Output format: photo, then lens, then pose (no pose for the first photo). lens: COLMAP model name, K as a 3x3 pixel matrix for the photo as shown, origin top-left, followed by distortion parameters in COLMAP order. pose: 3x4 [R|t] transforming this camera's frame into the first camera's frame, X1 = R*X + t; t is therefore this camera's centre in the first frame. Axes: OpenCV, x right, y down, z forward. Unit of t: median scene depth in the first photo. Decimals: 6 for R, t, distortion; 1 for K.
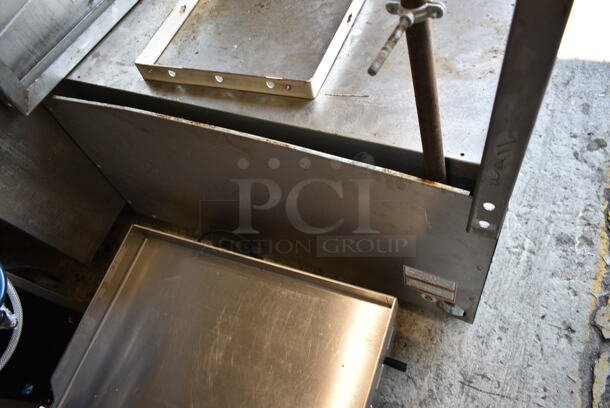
lens RADIAL K [[464.3, 0, 305.5], [0, 464.3, 203.6], [0, 0, 1]] dist [-0.024887, 0.010876]
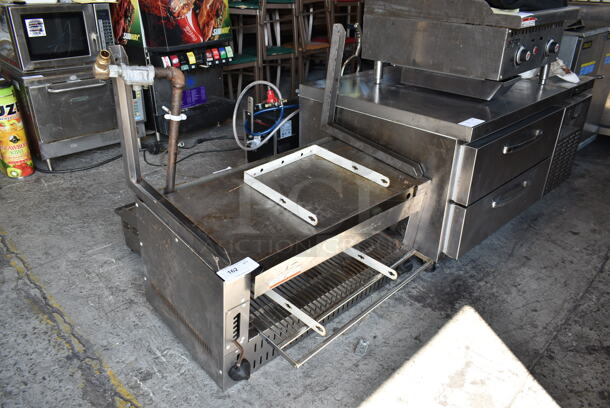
lens RADIAL K [[464.3, 0, 306.4], [0, 464.3, 204.1], [0, 0, 1]] dist [-0.024887, 0.010876]
pose [[-0.392561, 0.610306, -0.688057, 0.980964], [-0.770253, 0.190658, 0.608571, -1.184352], [0.502599, 0.768880, 0.395245, 0.298768]]
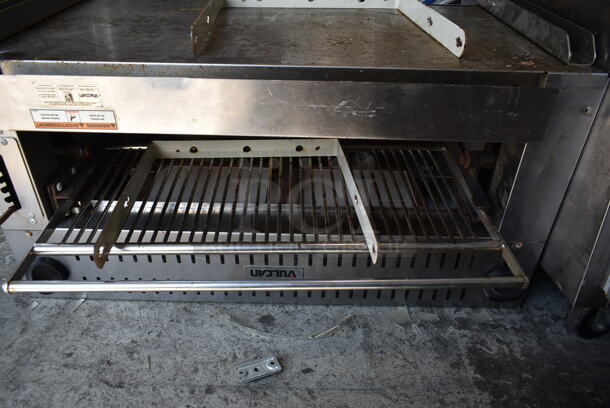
lens RADIAL K [[464.3, 0, 306.8], [0, 464.3, 202.0], [0, 0, 1]] dist [-0.024887, 0.010876]
pose [[-0.902758, 0.359954, -0.235501, 0.201747], [-0.245905, 0.017337, 0.969139, -1.020381], [0.352928, 0.932809, 0.072863, 1.049660]]
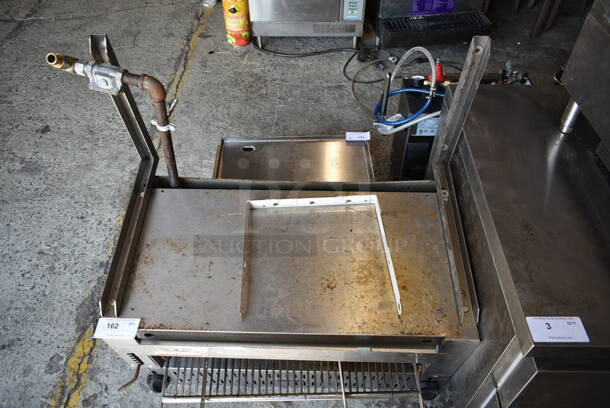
lens RADIAL K [[464.3, 0, 306.1], [0, 464.3, 204.1], [0, 0, 1]] dist [-0.024887, 0.010876]
pose [[-0.902625, 0.425329, -0.066054, -0.046194], [-0.218068, -0.319573, 0.922128, -1.307765], [0.371099, 0.846740, 0.381205, 0.304885]]
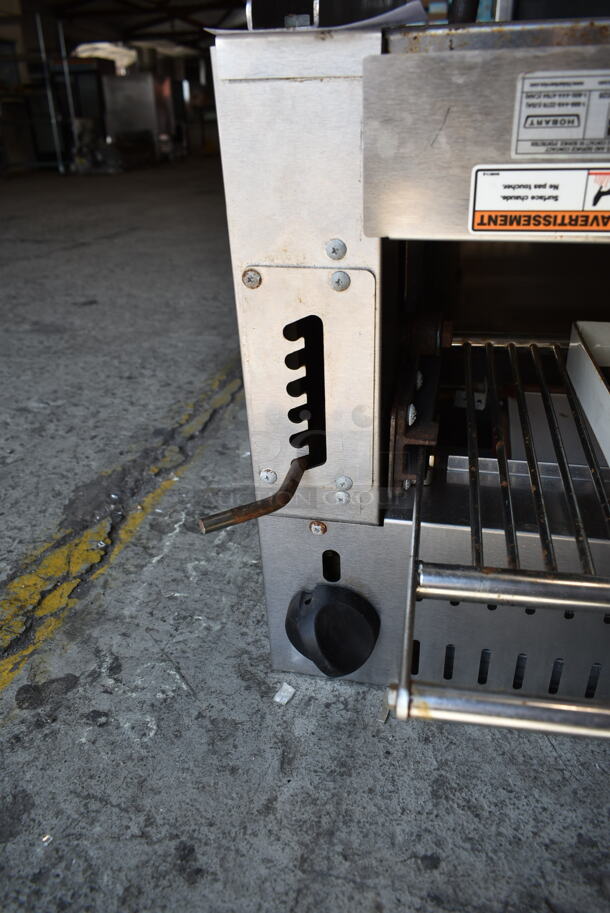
lens RADIAL K [[694.9, 0, 303.7], [0, 694.9, 454.0], [0, 0, 1]] dist [-0.024887, 0.010876]
pose [[-0.953131, 0.298235, -0.050964, 0.460396], [-0.037819, 0.049686, 0.998049, -0.657539], [0.300185, 0.953199, -0.036078, 0.963567]]
